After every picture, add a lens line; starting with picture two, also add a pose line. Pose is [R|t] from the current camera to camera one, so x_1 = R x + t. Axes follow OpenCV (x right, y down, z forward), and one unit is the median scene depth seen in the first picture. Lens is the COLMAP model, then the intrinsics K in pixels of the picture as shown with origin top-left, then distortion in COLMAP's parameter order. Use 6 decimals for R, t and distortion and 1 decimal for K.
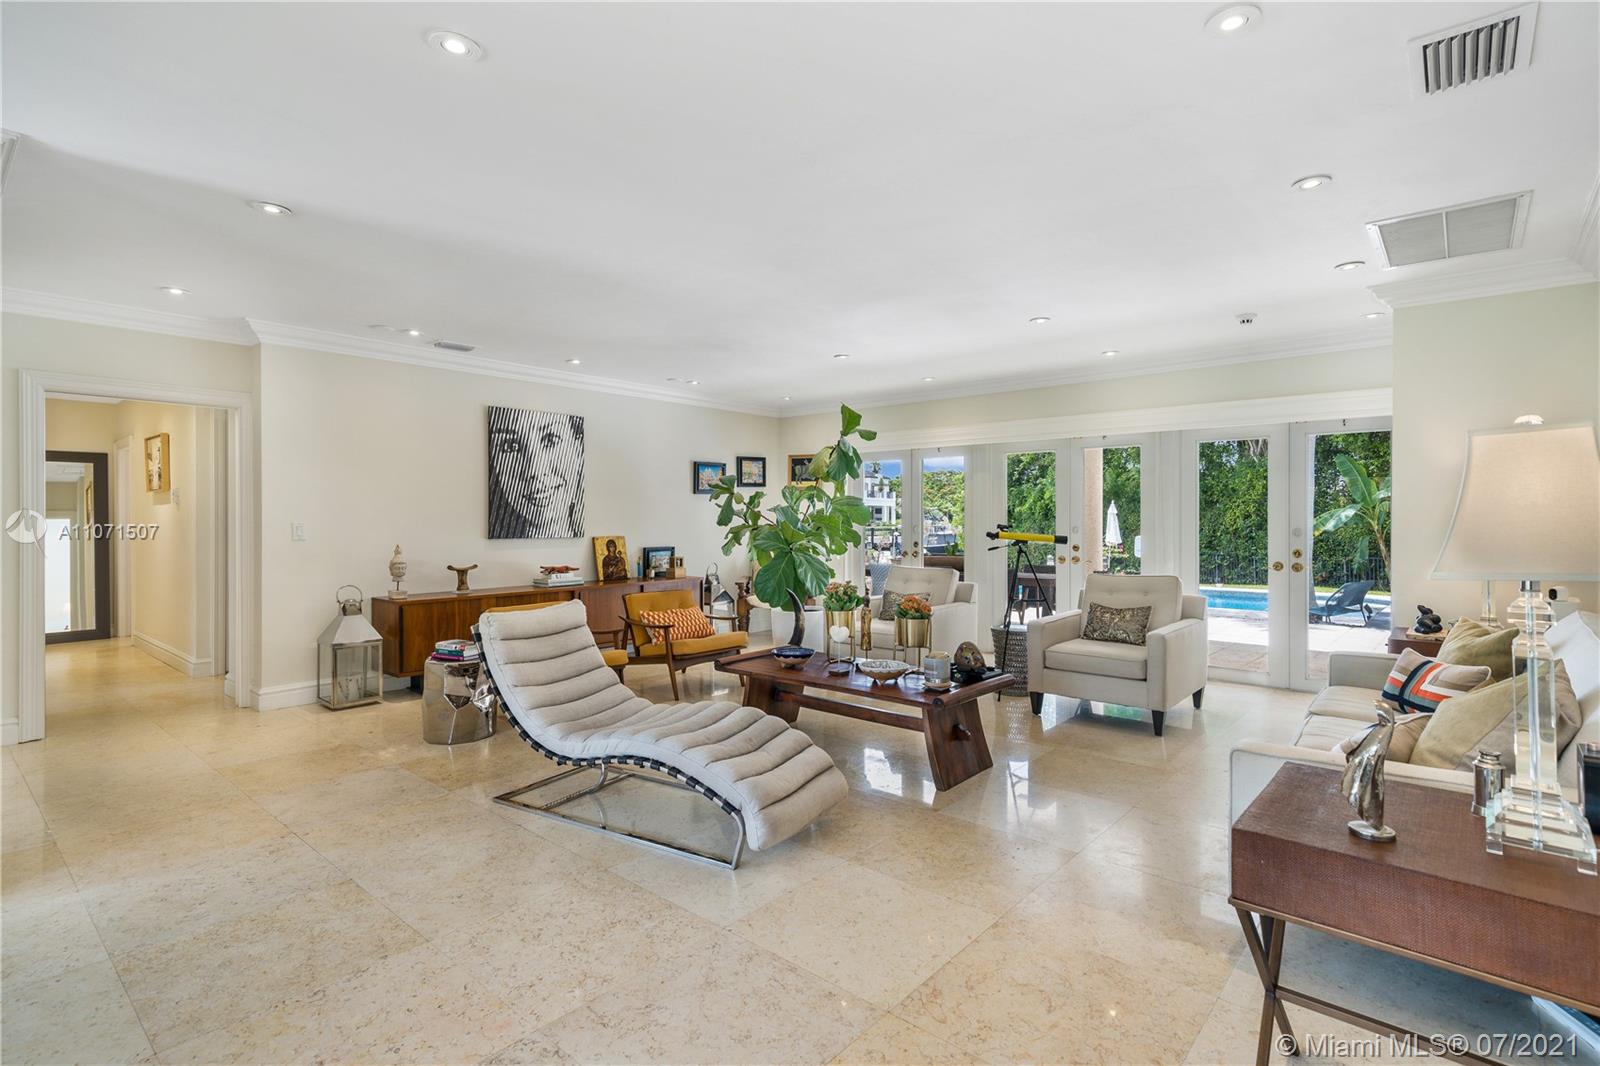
lens RADIAL K [[772.1, 0, 799.0], [0, 772.1, 527.4], [0, 0, 1]] dist [0.012655, 0.000245]
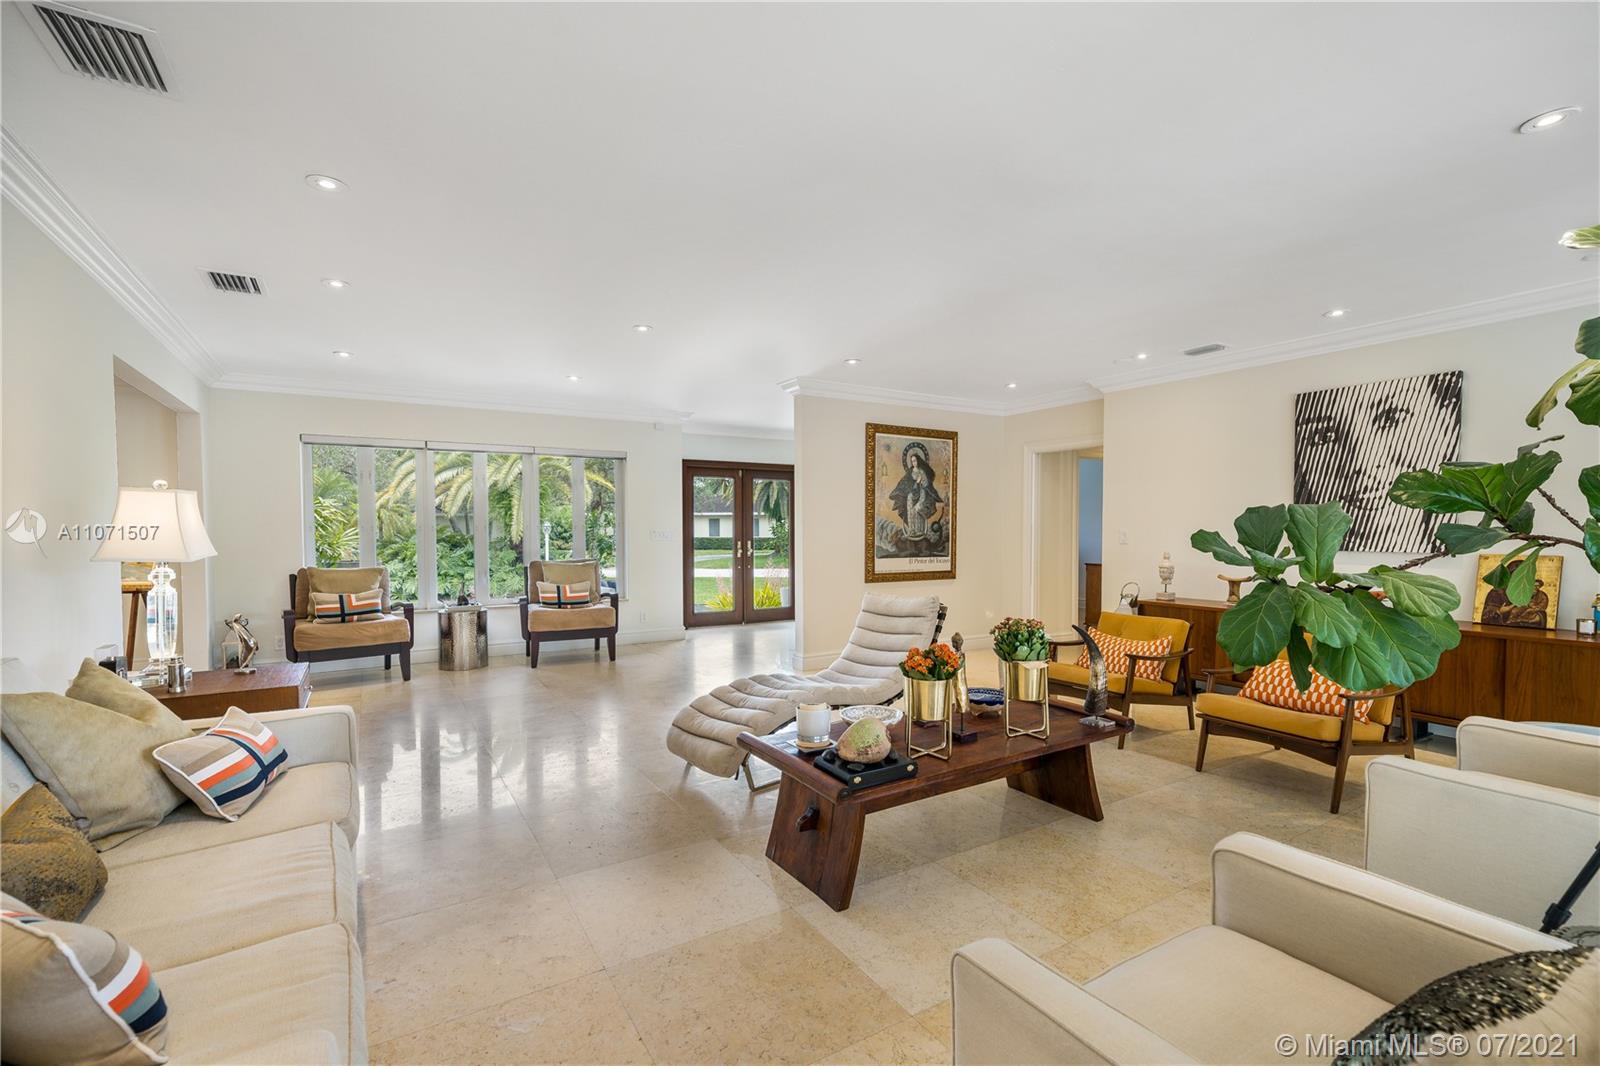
lens RADIAL K [[683.8, 0, 800.5], [0, 683.8, 535.9], [0, 0, 1]] dist [0.001079, 0.000060]
pose [[-0.292788, 0.015682, -0.956049, 0.467064], [-0.004830, 0.999828, 0.017880, -0.010967], [0.956165, 0.009852, -0.292662, 0.671715]]
